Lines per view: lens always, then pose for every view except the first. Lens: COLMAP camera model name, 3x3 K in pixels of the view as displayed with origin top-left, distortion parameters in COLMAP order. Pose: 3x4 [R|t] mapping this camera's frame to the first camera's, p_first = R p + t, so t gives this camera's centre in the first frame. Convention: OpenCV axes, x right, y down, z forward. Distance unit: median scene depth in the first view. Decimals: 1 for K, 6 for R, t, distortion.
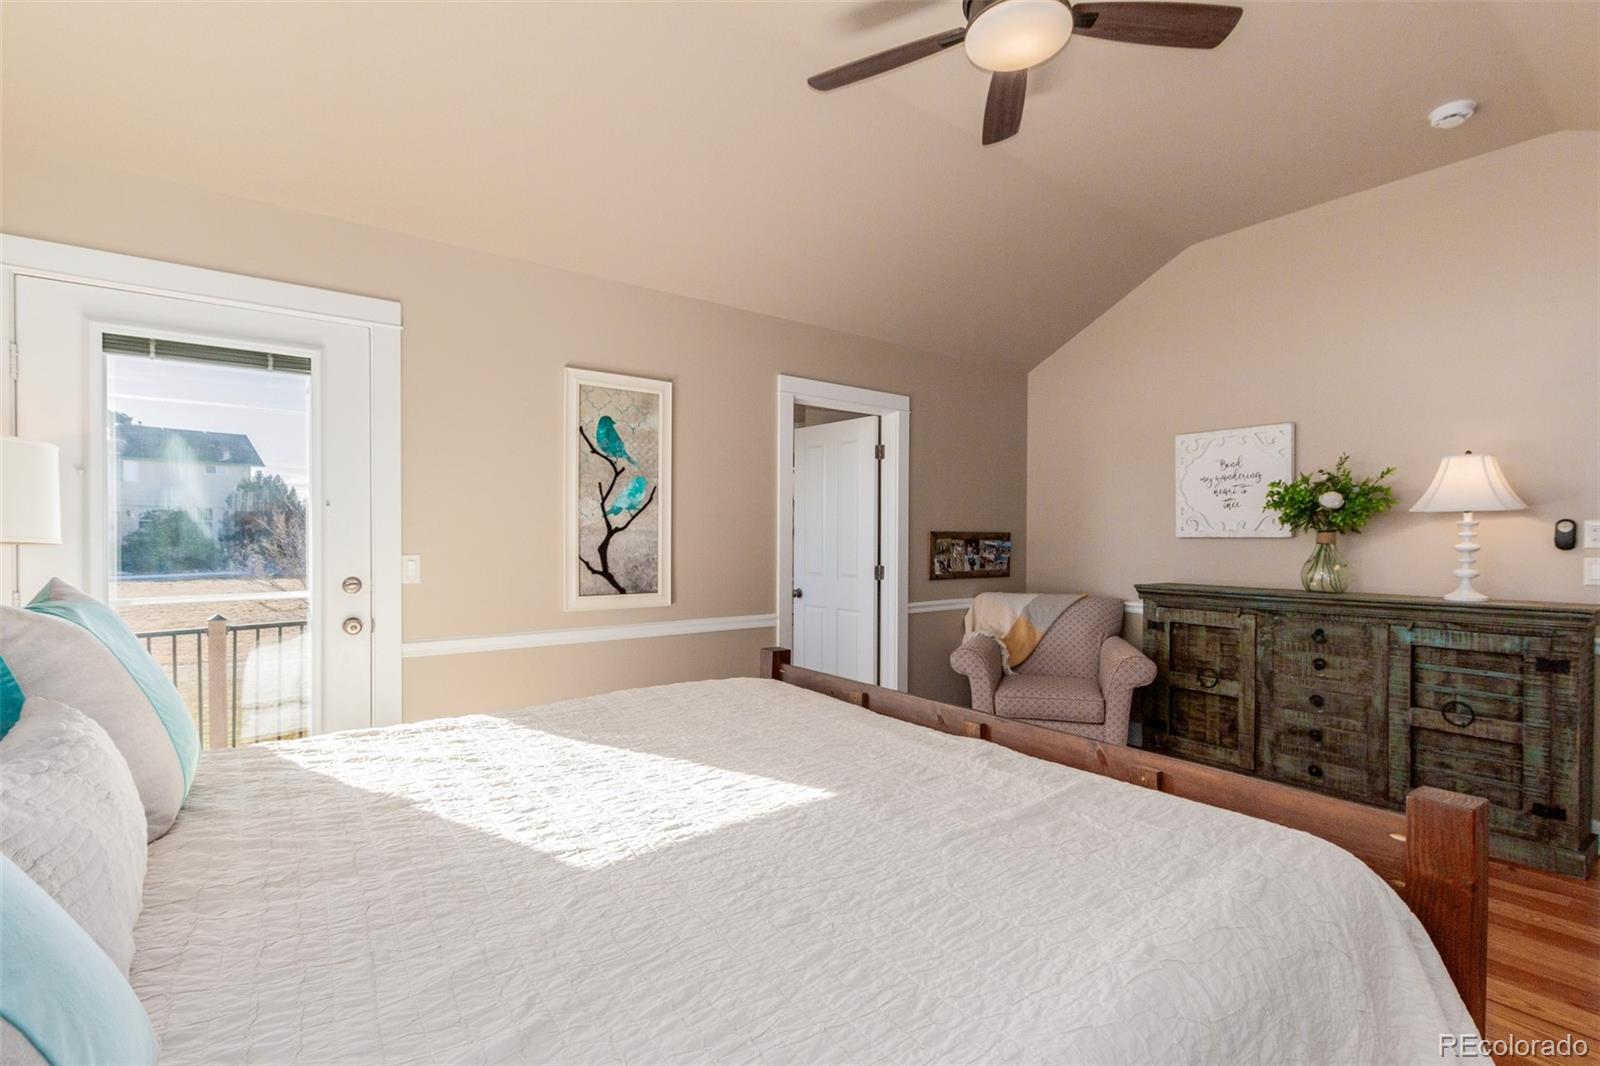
lens RADIAL K [[722.9, 0, 808.7], [0, 722.9, 541.5], [0, 0, 1]] dist [0.001708, 0.000162]
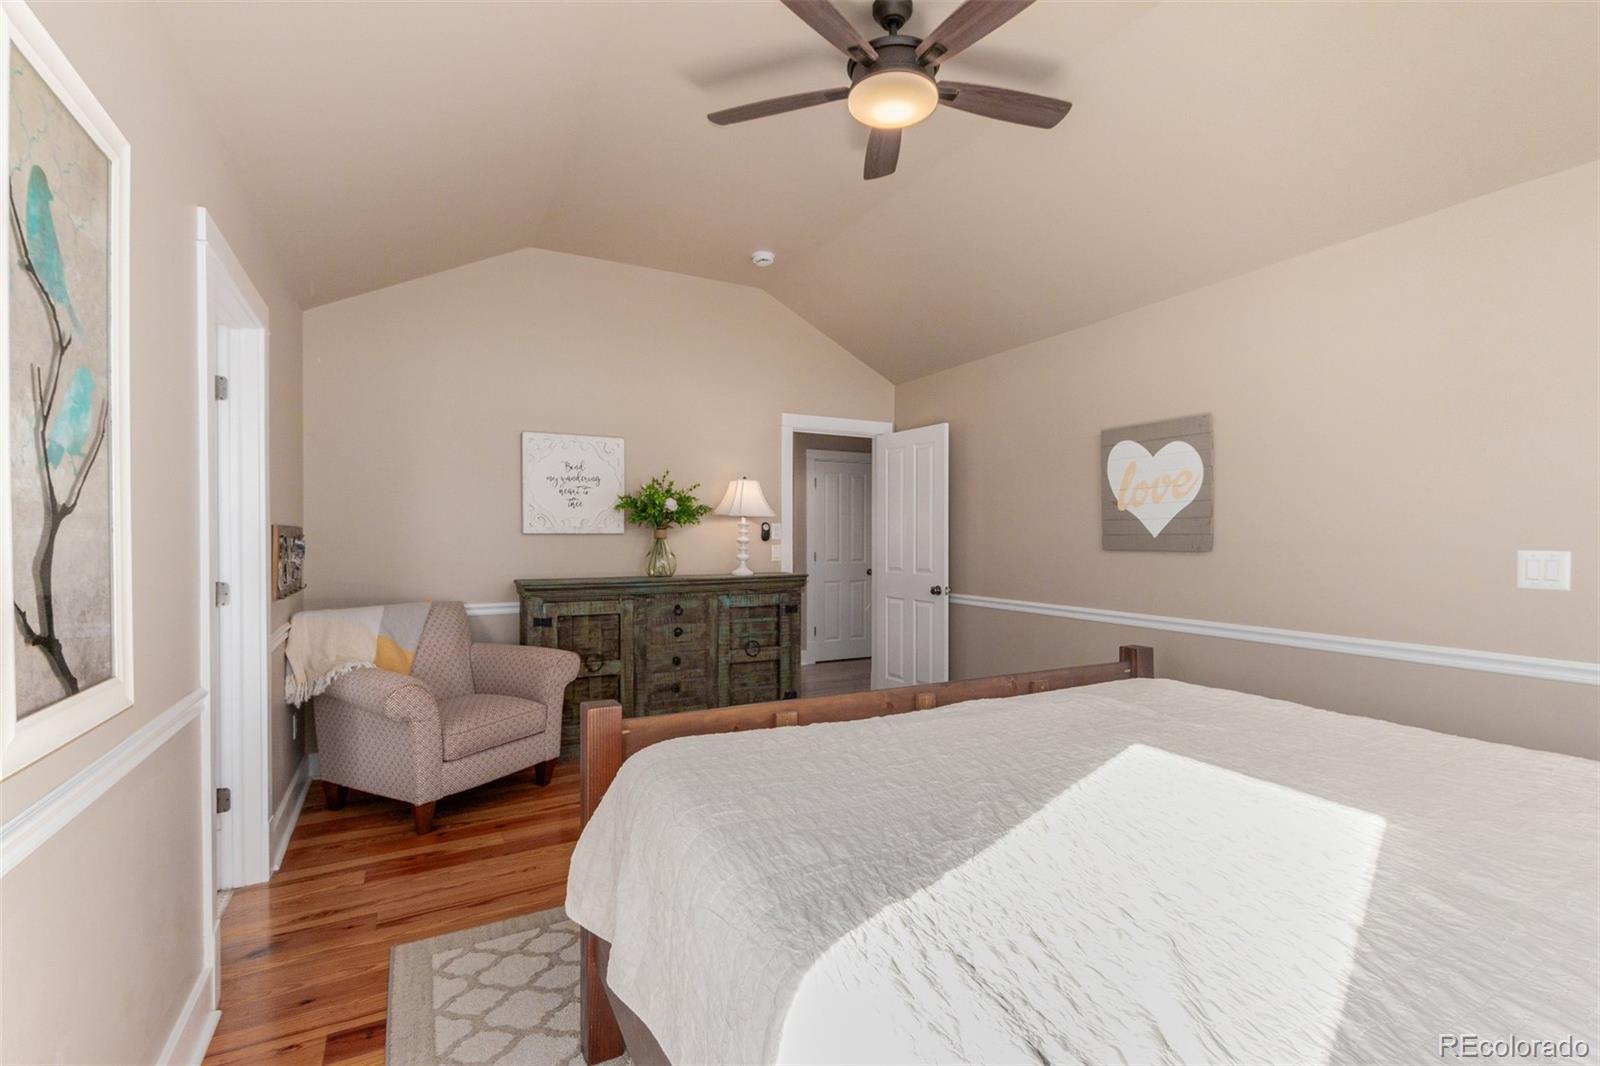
lens RADIAL K [[722.9, 0, 808.7], [0, 722.9, 541.5], [0, 0, 1]] dist [0.001708, 0.000162]
pose [[0.155360, -0.010727, 0.987800, -0.537106], [0.006525, 0.999930, 0.009833, -0.002695], [-0.987836, 0.004918, 0.155419, 0.581358]]
